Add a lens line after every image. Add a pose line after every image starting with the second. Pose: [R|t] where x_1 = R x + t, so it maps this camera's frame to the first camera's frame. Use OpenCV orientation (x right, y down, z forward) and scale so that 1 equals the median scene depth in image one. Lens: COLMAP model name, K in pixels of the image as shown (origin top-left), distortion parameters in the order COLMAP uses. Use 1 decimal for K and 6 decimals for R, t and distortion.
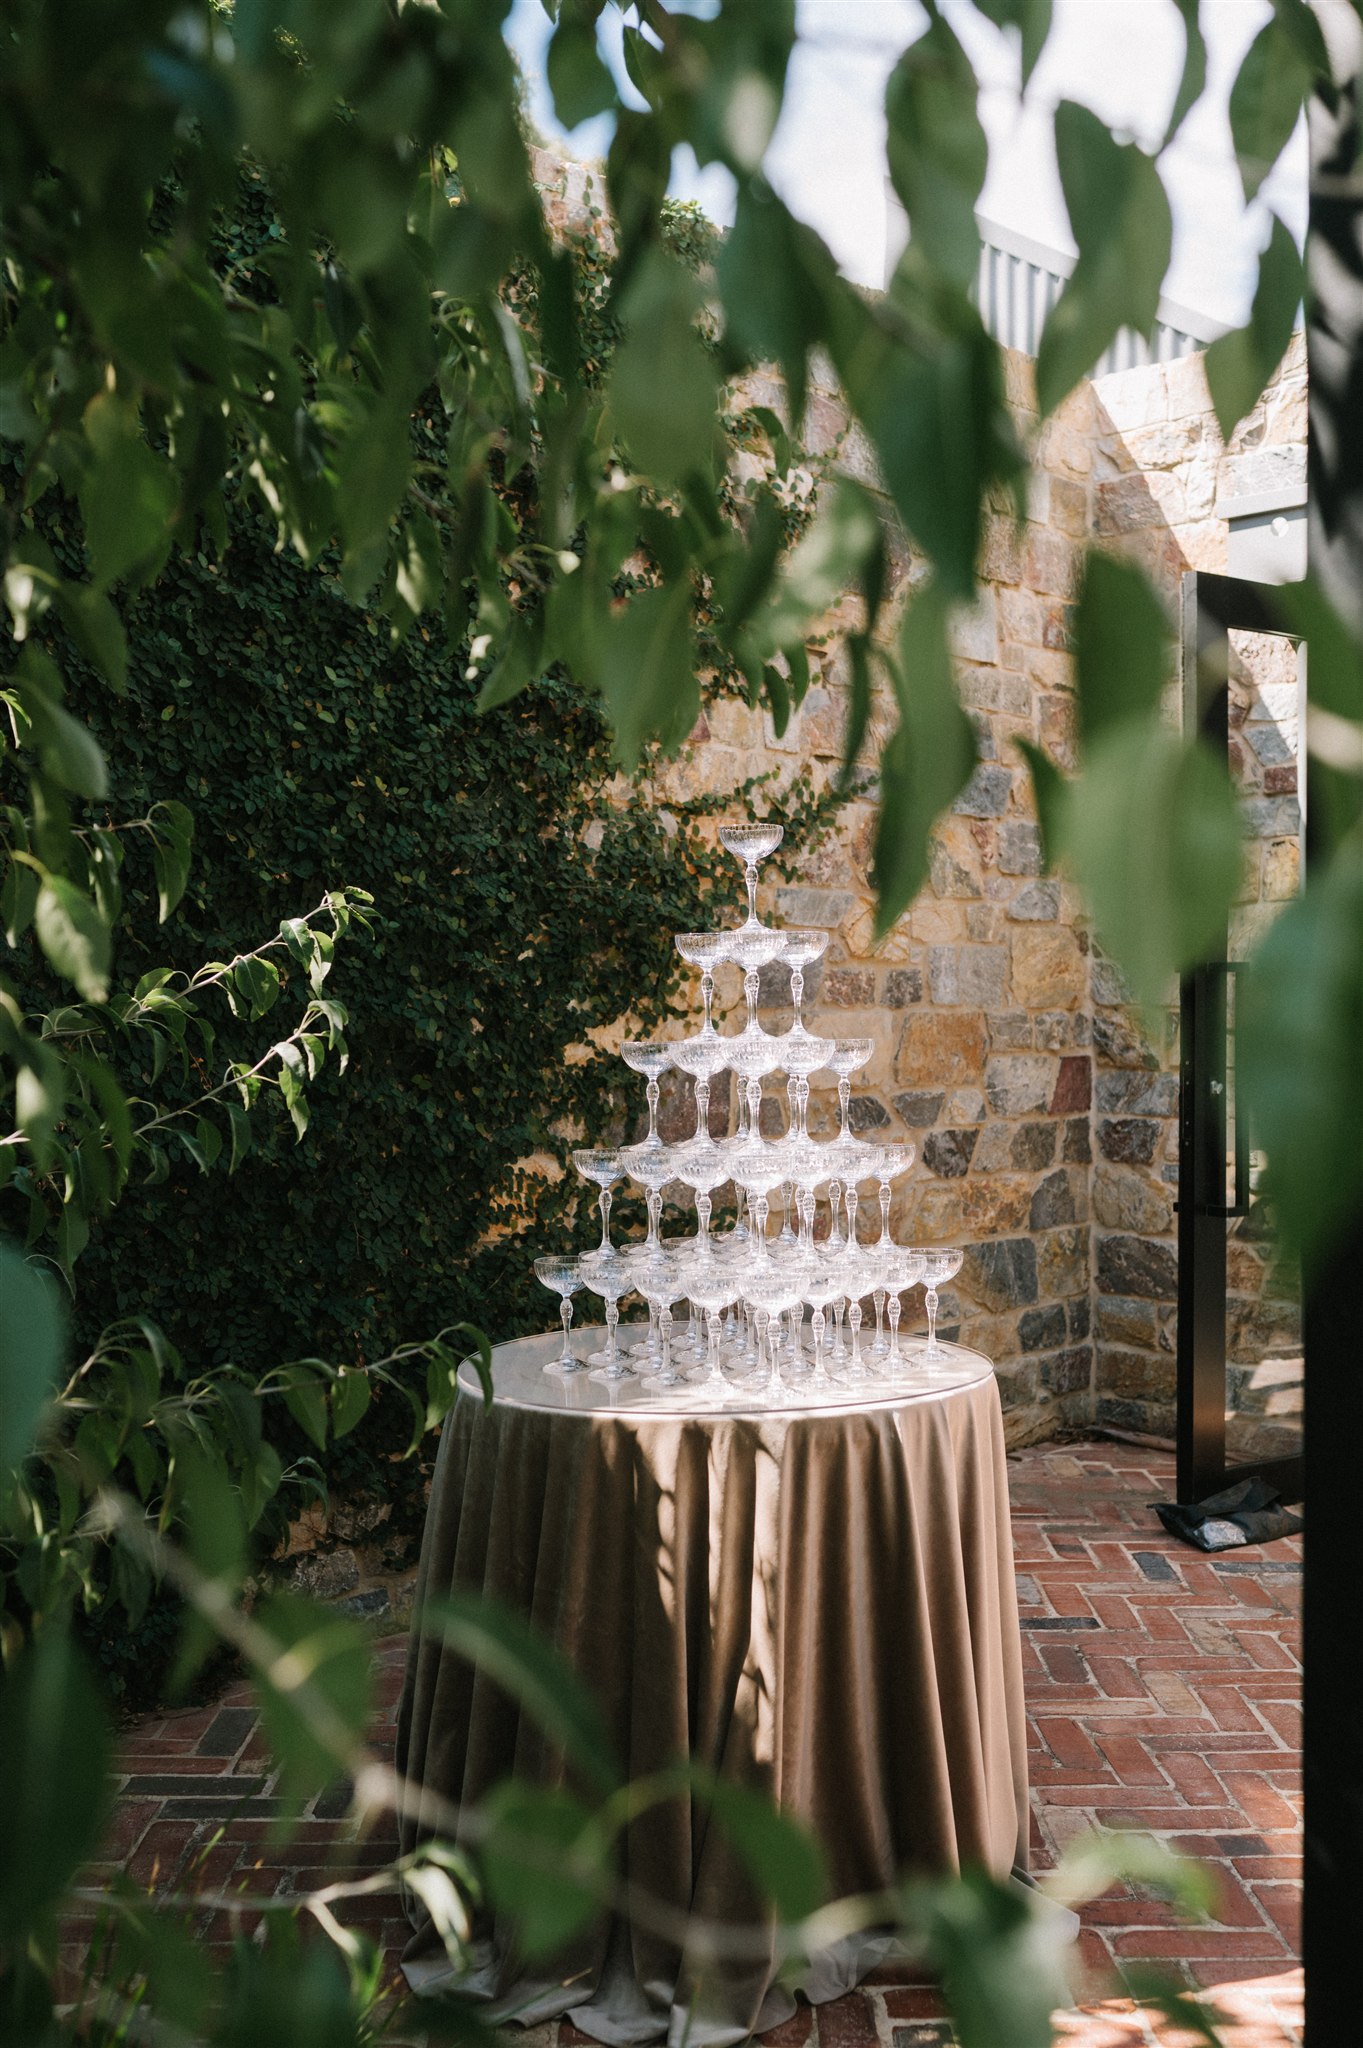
lens RADIAL K [[1930.6, 0, 681.5], [0, 1930.6, 1024.0], [0, 0, 1]] dist [-0.016273, 0.068452]
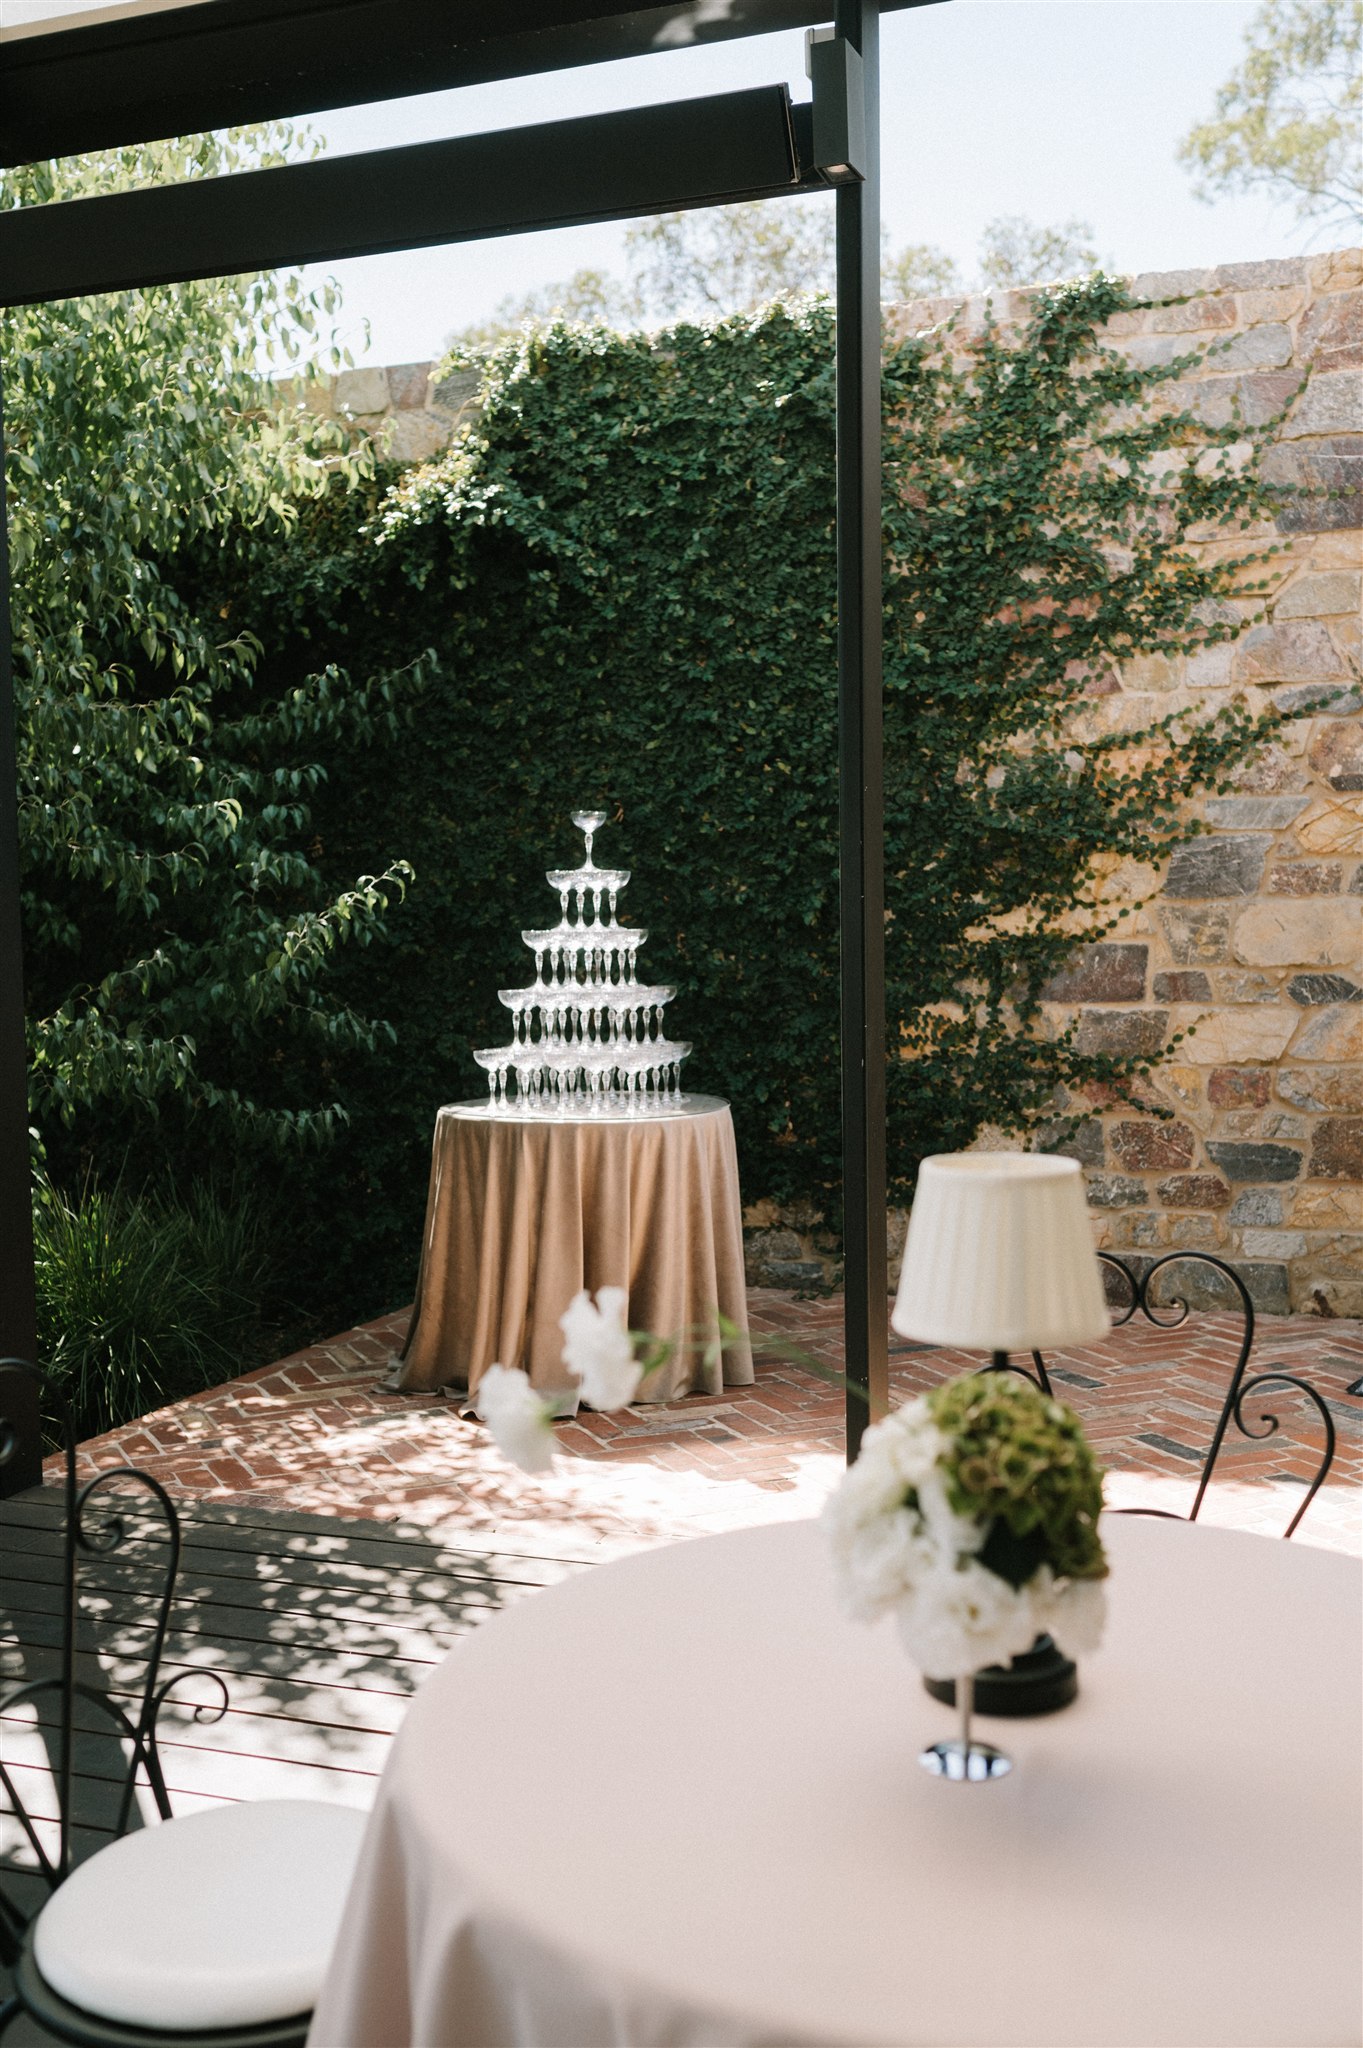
lens RADIAL K [[1930.6, 0, 681.5], [0, 1930.6, 1024.0], [0, 0, 1]] dist [-0.016273, 0.068452]
pose [[0.429944, 0.055933, -0.901121, 1.081589], [0.011204, 0.997672, 0.067271, -0.015869], [0.902786, -0.039019, 0.428316, 0.181692]]
